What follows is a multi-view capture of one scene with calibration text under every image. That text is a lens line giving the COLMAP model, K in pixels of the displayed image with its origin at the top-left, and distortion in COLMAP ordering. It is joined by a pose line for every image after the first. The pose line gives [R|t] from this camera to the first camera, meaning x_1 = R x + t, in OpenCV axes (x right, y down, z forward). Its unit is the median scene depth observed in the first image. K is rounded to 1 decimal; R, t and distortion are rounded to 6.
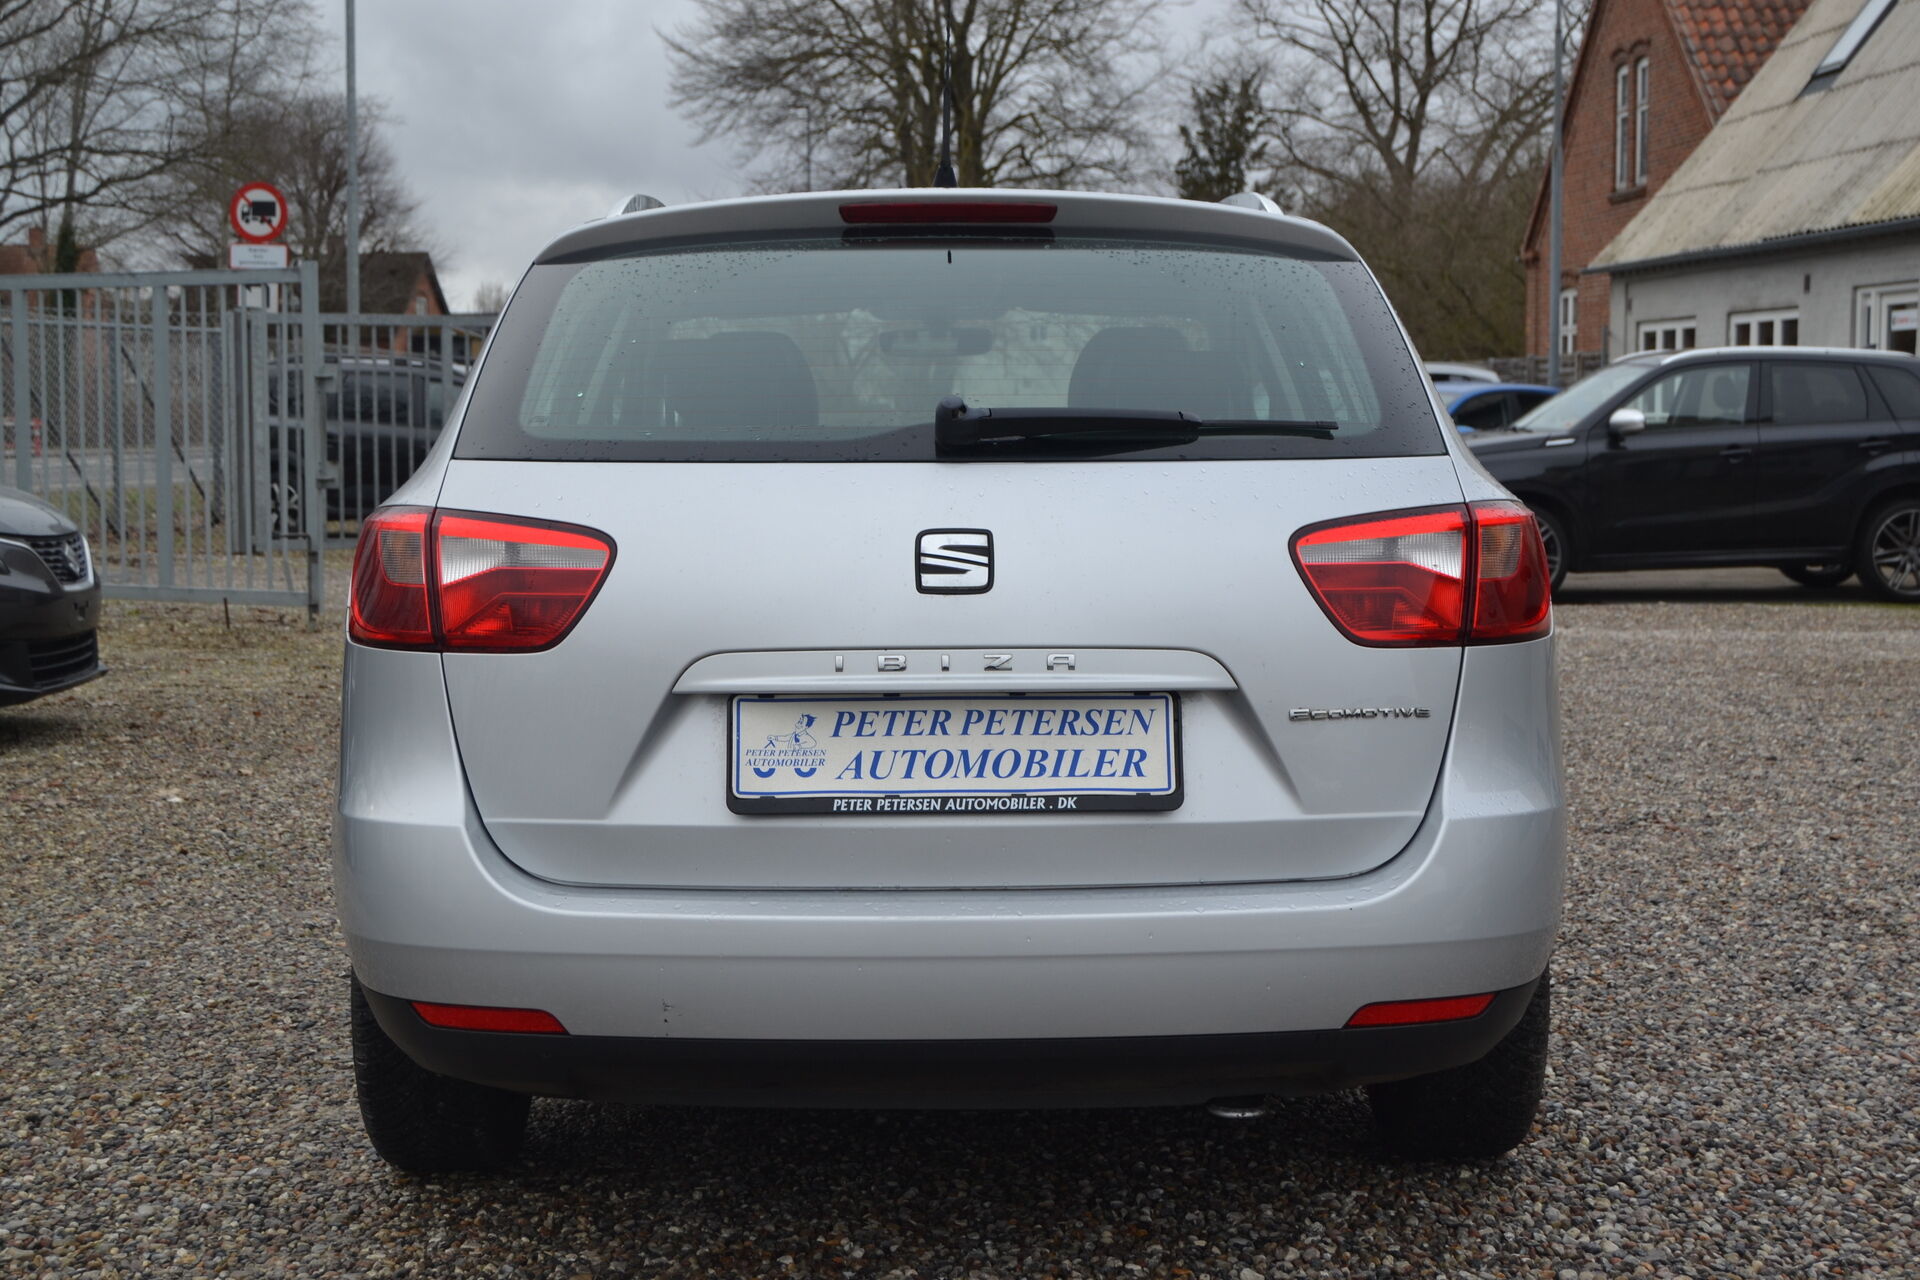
lens RADIAL K [[2783.7, 0, 960.0], [0, 2783.7, 640.0], [0, 0, 1]] dist [-0.089537, 0.059917]
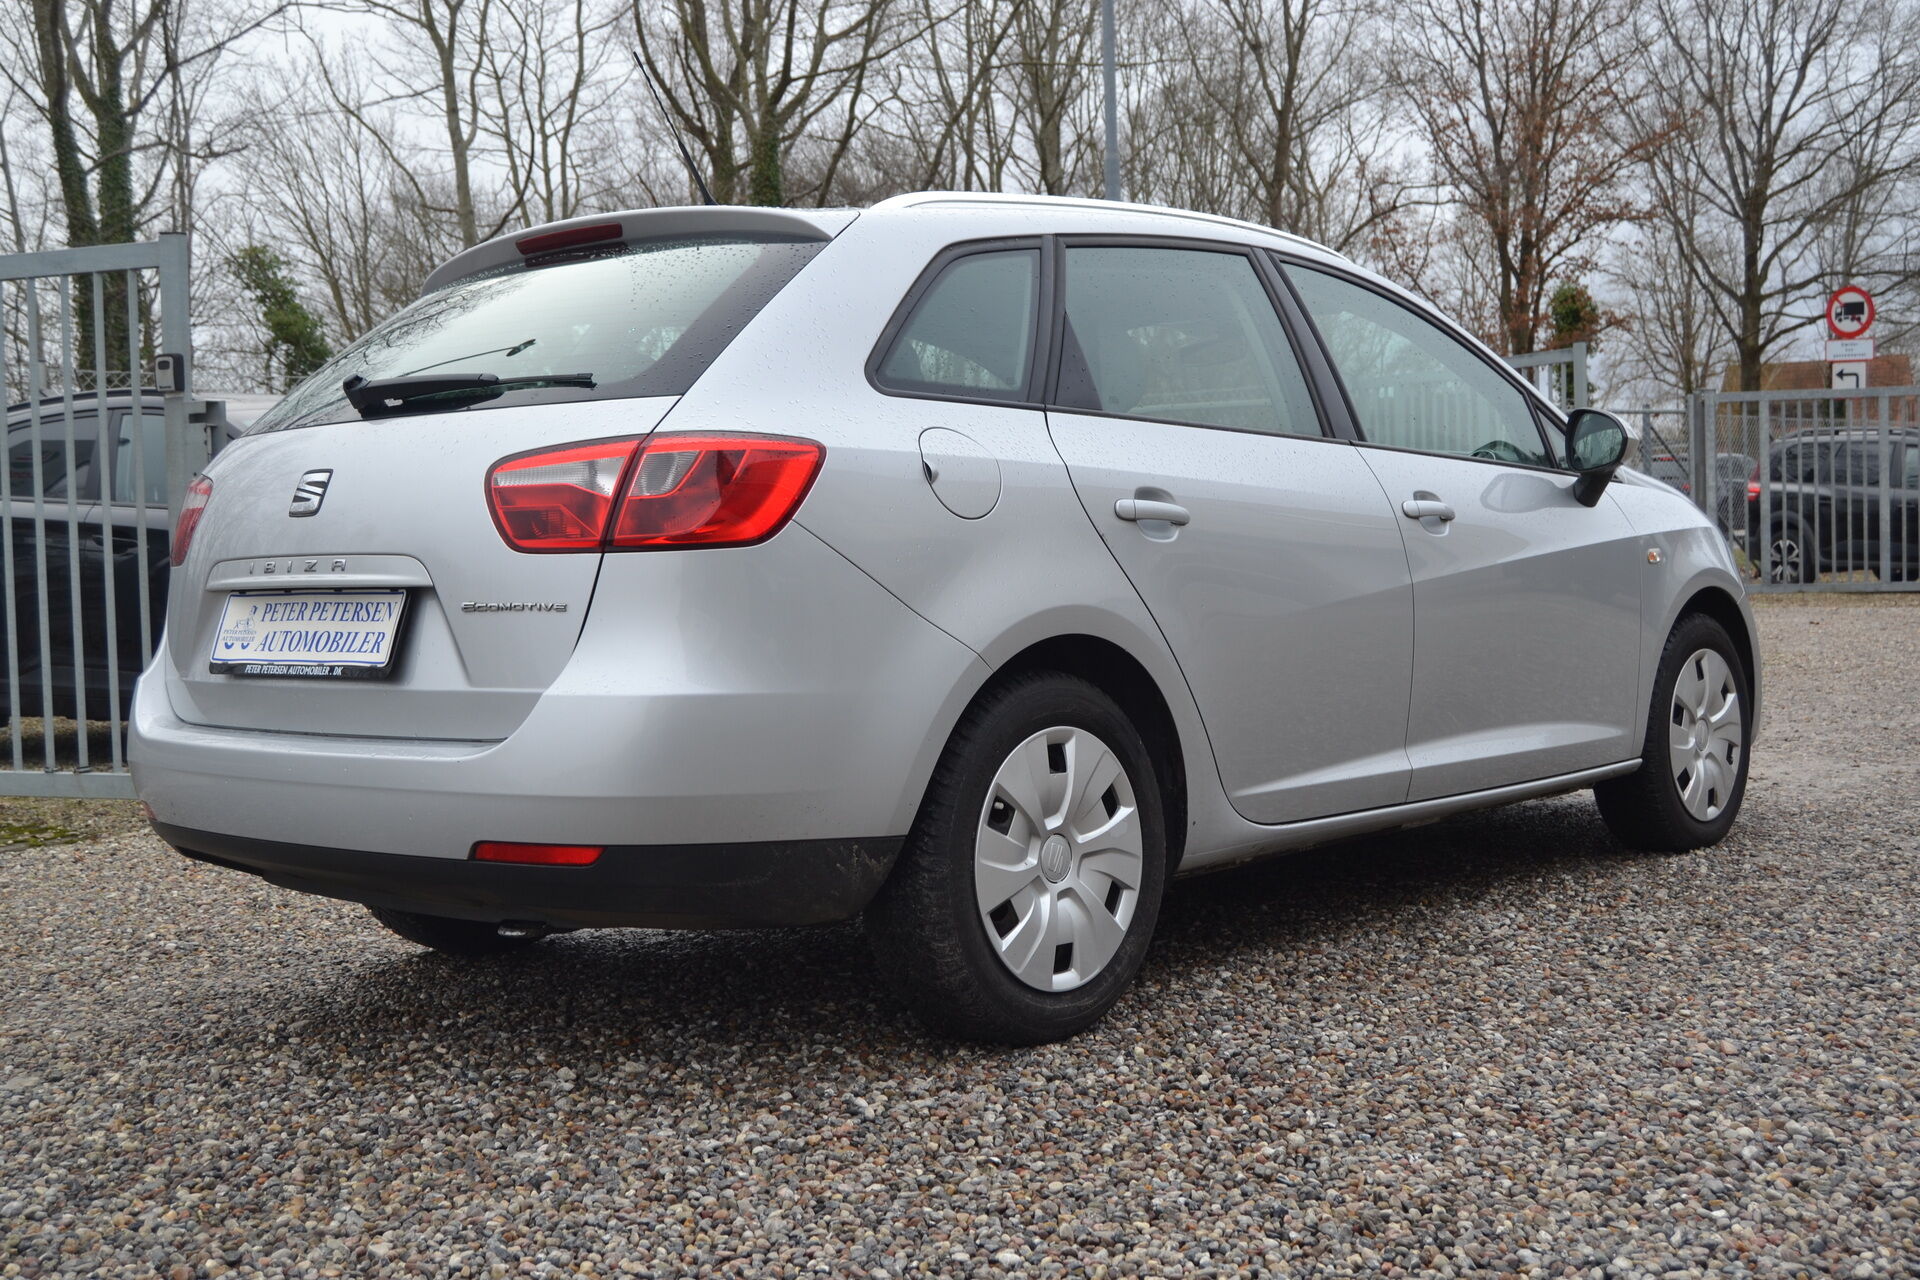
lens RADIAL K [[2210.6, 0, 960.0], [0, 2210.6, 640.0], [0, 0, 1]] dist [0.010566, 0.020513]
pose [[0.733949, 0.016148, -0.679012, 0.767425], [-0.029978, 0.999513, -0.008634, 0.034470], [0.678542, 0.026693, 0.734076, 0.334863]]
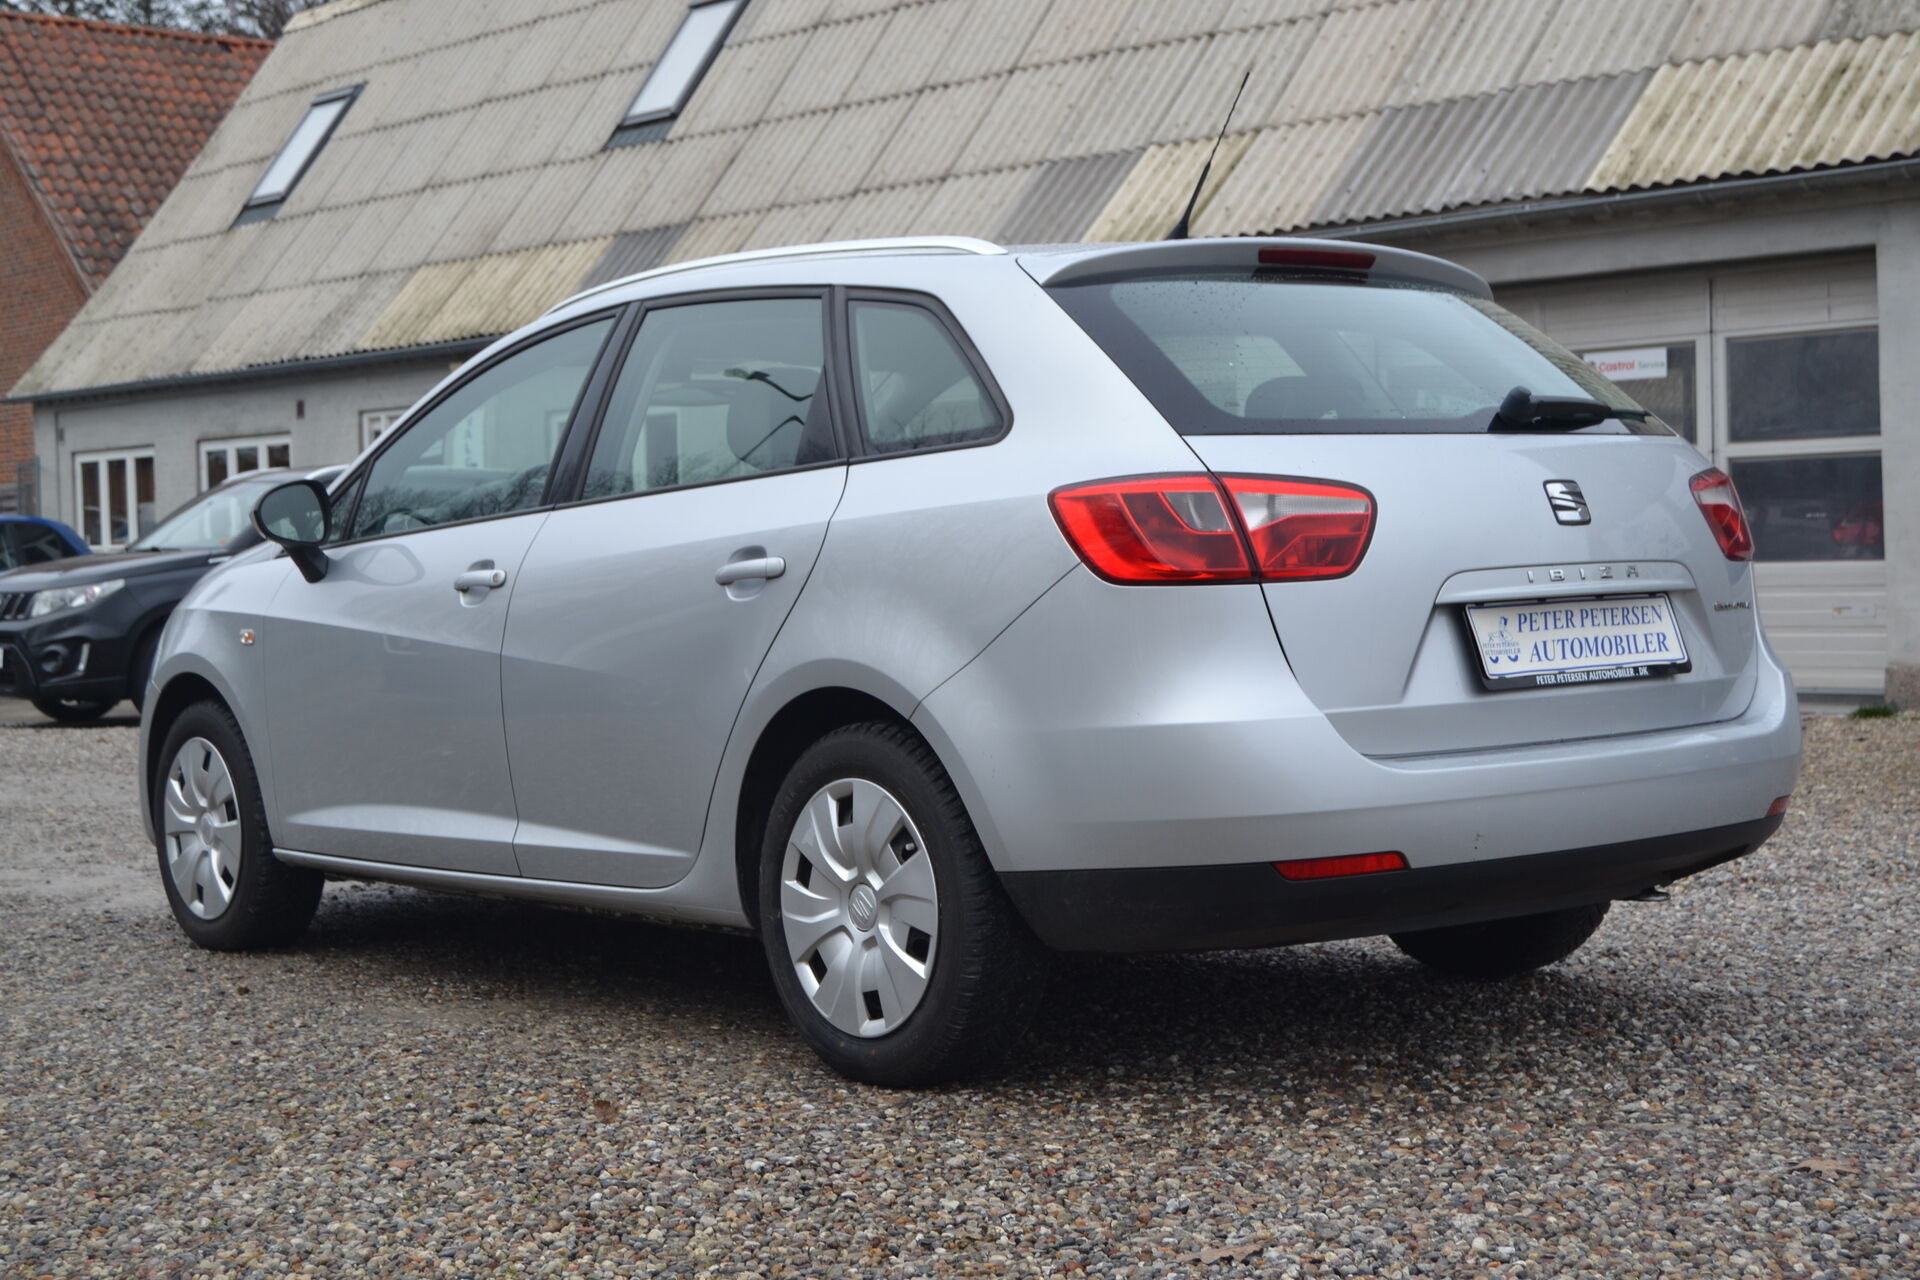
lens RADIAL K [[2985.9, 0, 960.0], [0, 2985.9, 640.0], [0, 0, 1]] dist [-0.055332, 0.049932]
pose [[0.773460, -0.039028, 0.632643, -0.931931], [0.078152, 0.996359, -0.034082, 0.052959], [-0.629009, 0.075803, 0.773694, 0.038782]]
